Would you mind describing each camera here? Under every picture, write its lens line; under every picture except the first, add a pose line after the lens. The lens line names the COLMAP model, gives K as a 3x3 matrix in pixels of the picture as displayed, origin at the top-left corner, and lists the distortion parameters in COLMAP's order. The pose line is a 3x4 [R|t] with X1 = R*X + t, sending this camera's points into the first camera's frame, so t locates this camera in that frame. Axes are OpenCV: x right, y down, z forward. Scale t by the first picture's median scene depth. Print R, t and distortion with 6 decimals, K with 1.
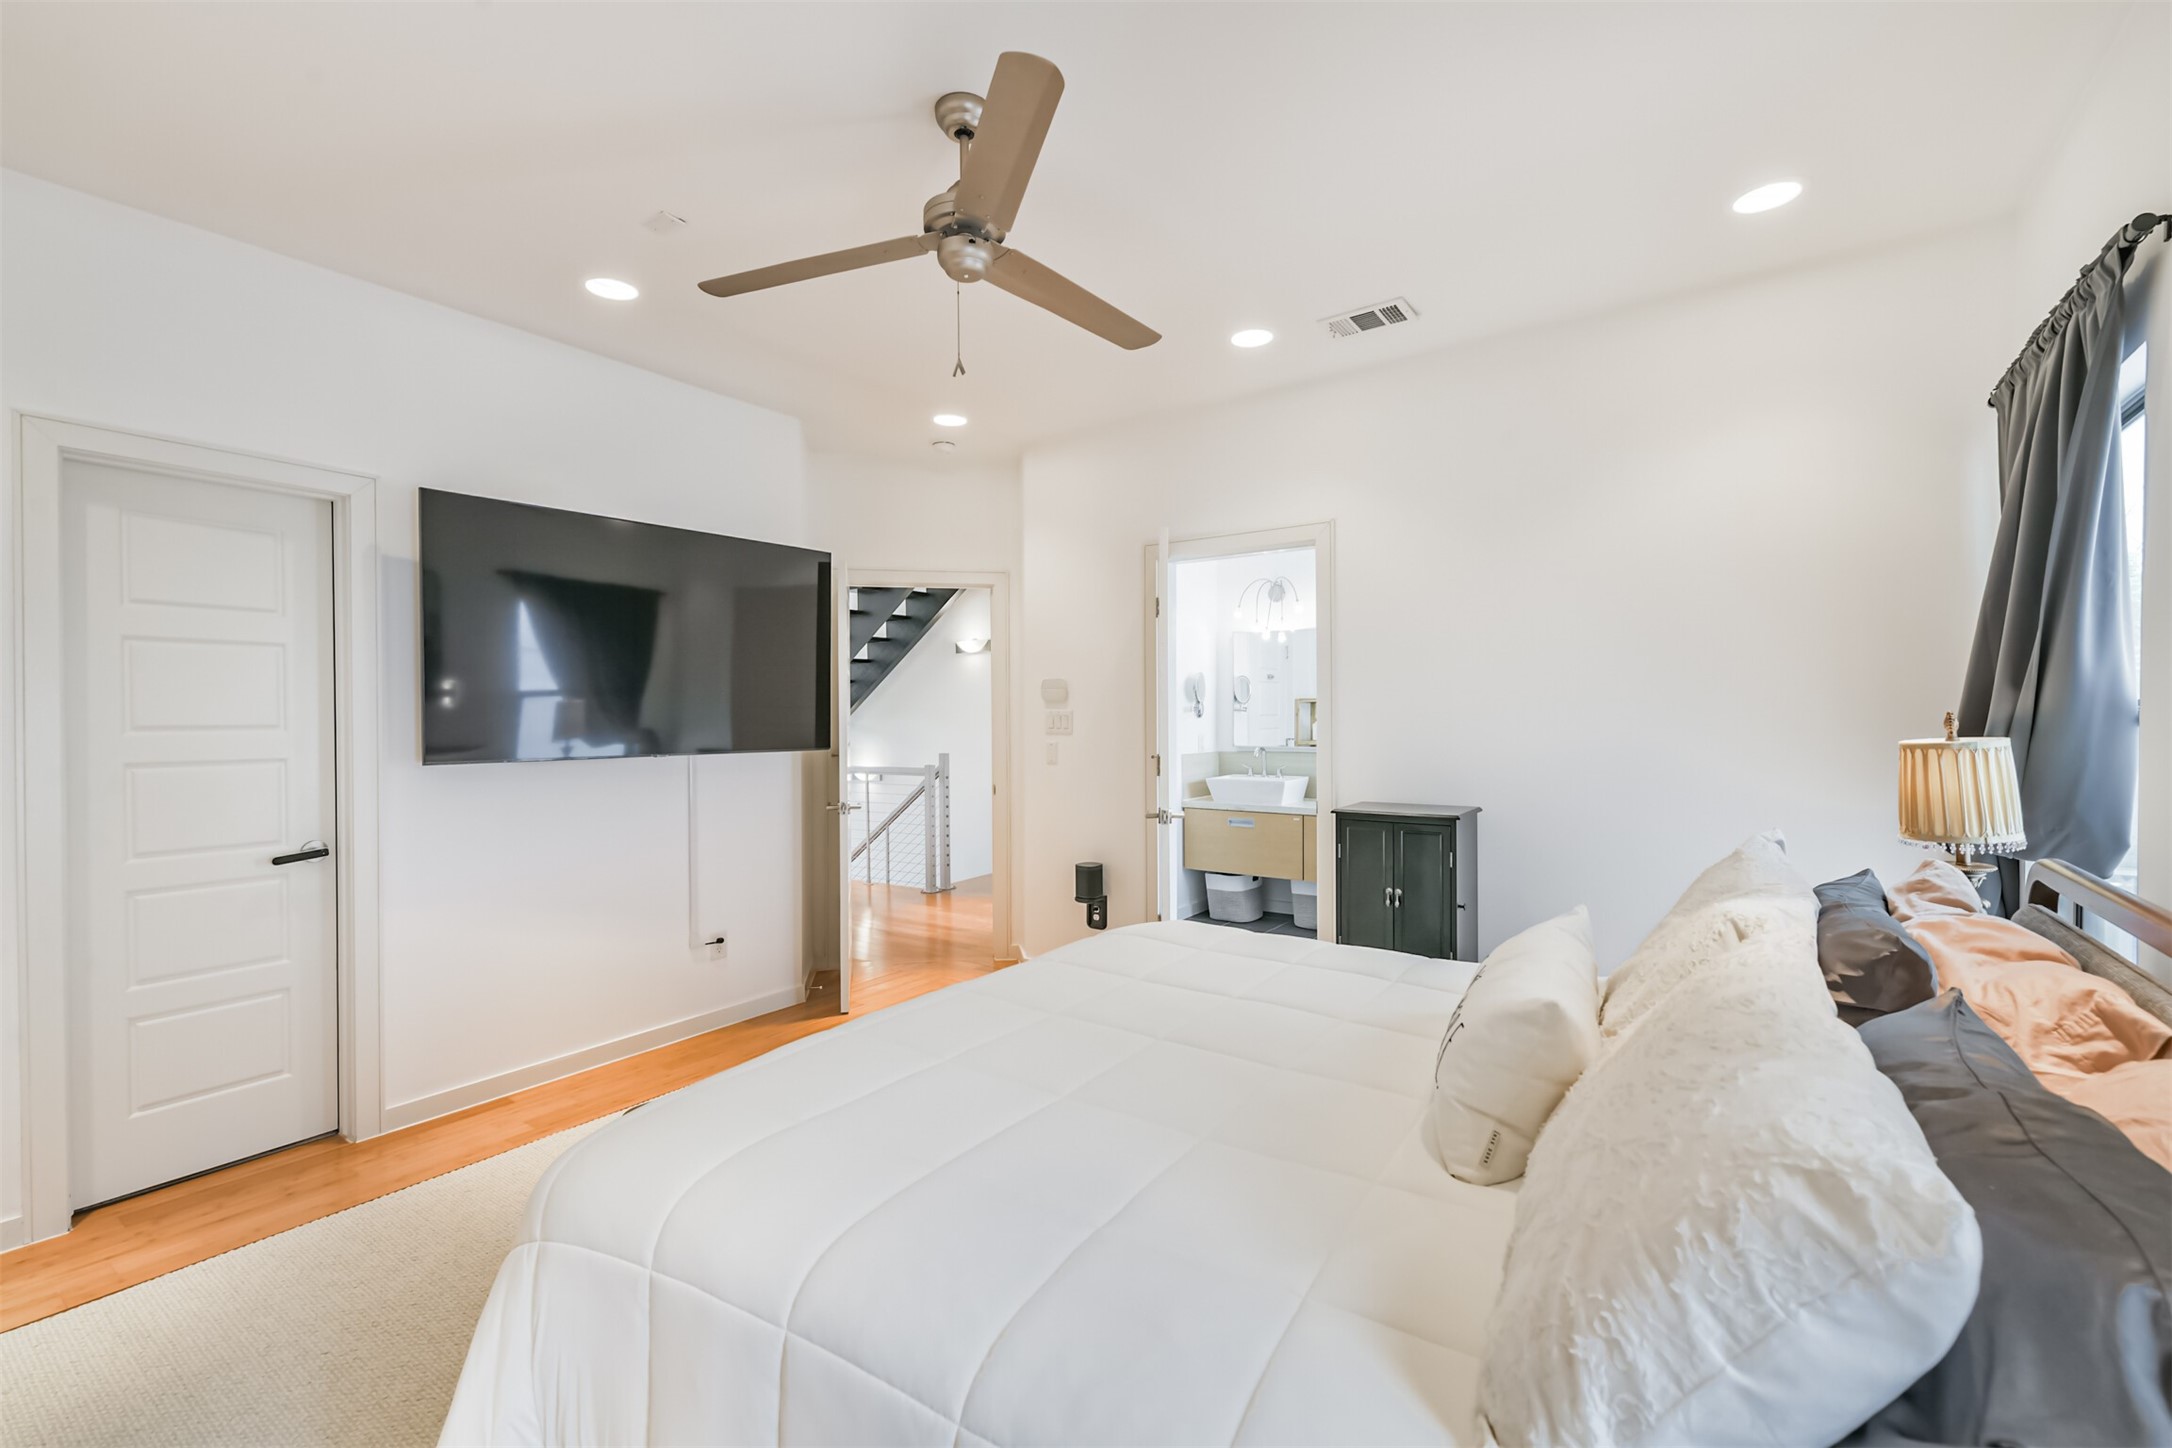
lens RADIAL K [[932.4, 0, 1086.9], [0, 932.4, 719.2], [0, 0, 1]] dist [0.002792, -0.002528]
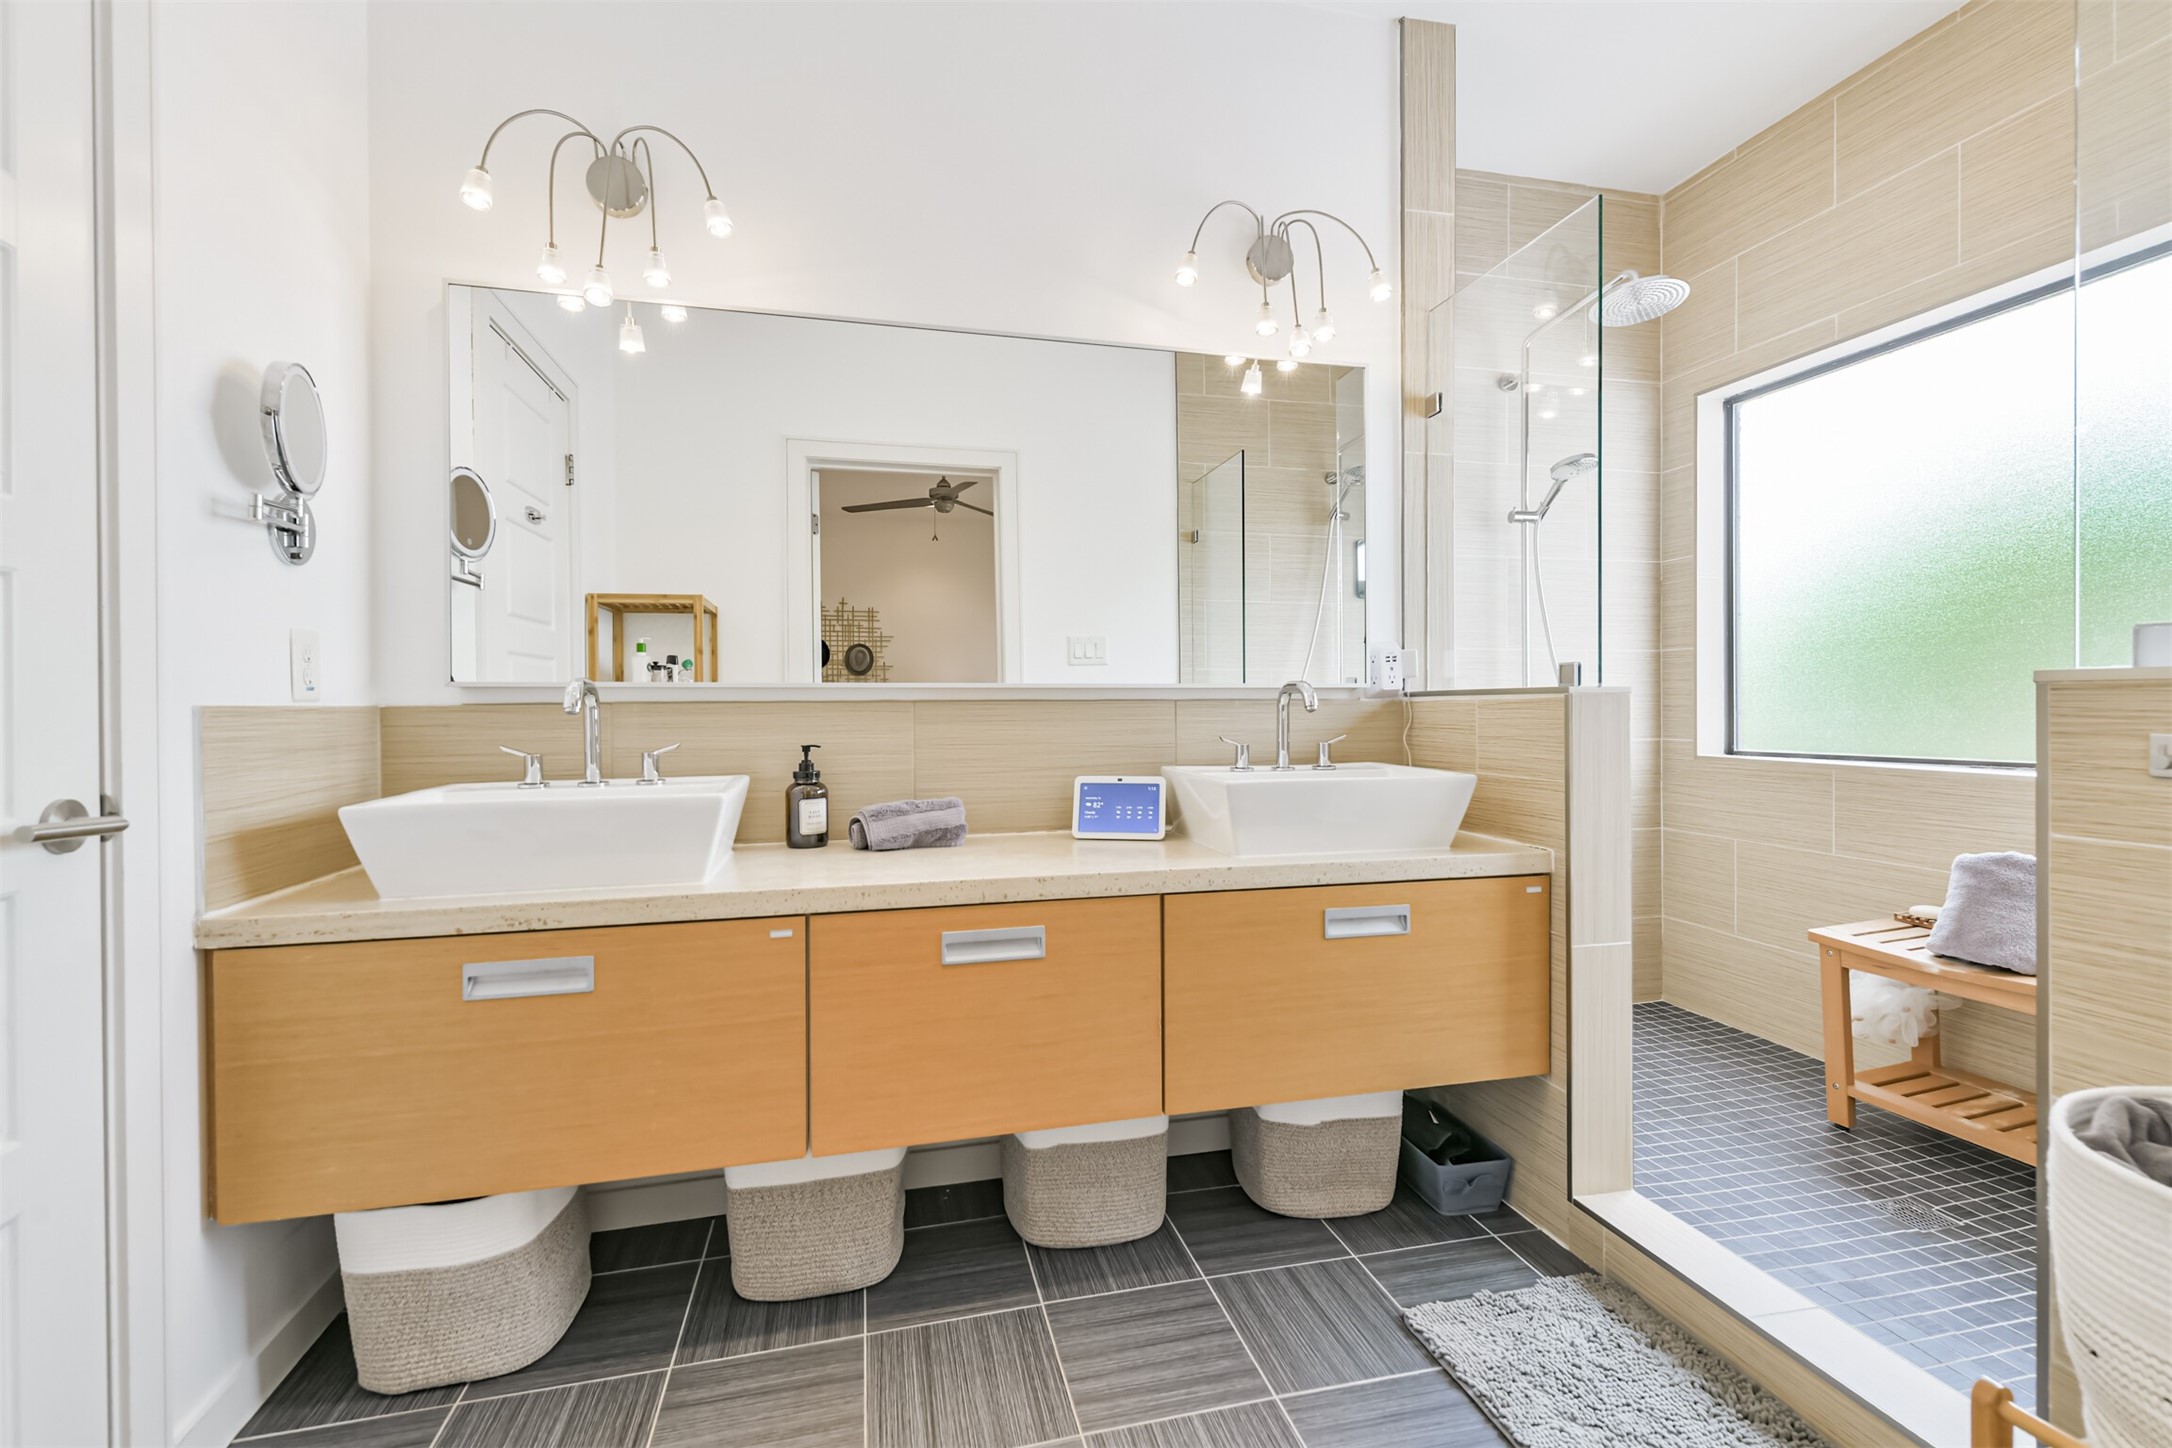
lens RADIAL K [[932.4, 0, 1088.0], [0, 932.4, 726.7], [0, 0, 1]] dist [0.002792, -0.002528]
pose [[0.670209, -0.004153, 0.742161, 0.079032], [0.013306, 0.999891, -0.006421, 0.046685], [-0.742053, 0.014179, 0.670191, 0.684548]]
